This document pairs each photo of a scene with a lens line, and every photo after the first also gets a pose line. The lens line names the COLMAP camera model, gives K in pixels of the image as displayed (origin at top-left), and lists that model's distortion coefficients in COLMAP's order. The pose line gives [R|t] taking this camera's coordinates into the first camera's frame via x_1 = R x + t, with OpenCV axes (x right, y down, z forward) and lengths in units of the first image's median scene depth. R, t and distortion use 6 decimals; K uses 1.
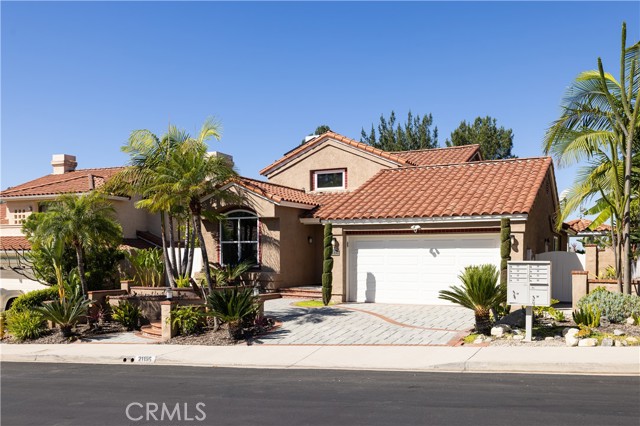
lens RADIAL K [[568.9, 0, 319.1], [0, 568.9, 215.7], [0, 0, 1]] dist [-0.001822, 0.018072]
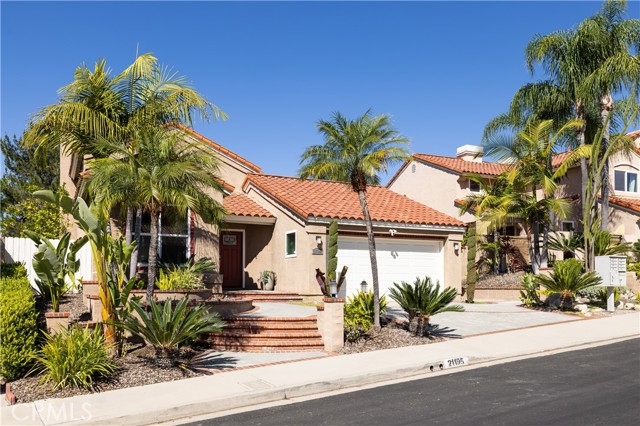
lens RADIAL K [[513.2, 0, 318.9], [0, 513.2, 211.2], [0, 0, 1]] dist [0.000408, 0.001494]
pose [[0.595090, 0.113432, 0.795614, -0.604643], [-0.060725, 0.993506, -0.096225, 0.072554], [-0.801362, 0.008949, 0.598113, 0.428357]]
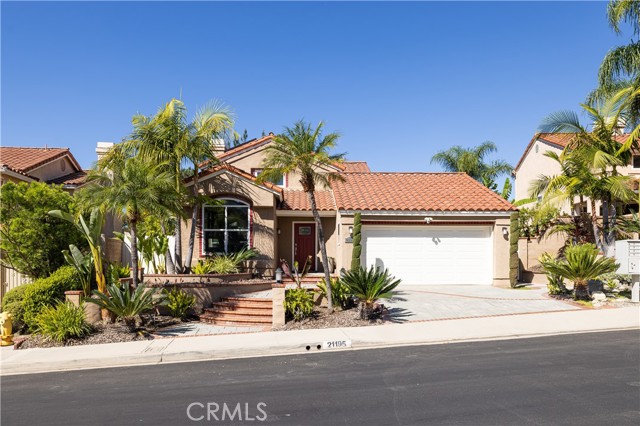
lens RADIAL K [[461.3, 0, 322.6], [0, 461.3, 213.0], [0, 0, 1]] dist [-0.003527, -0.002842]
pose [[0.873594, 0.052553, 0.483810, -0.406167], [-0.037112, 0.998451, -0.041443, 0.046317], [-0.485239, 0.018250, 0.874191, 0.225232]]
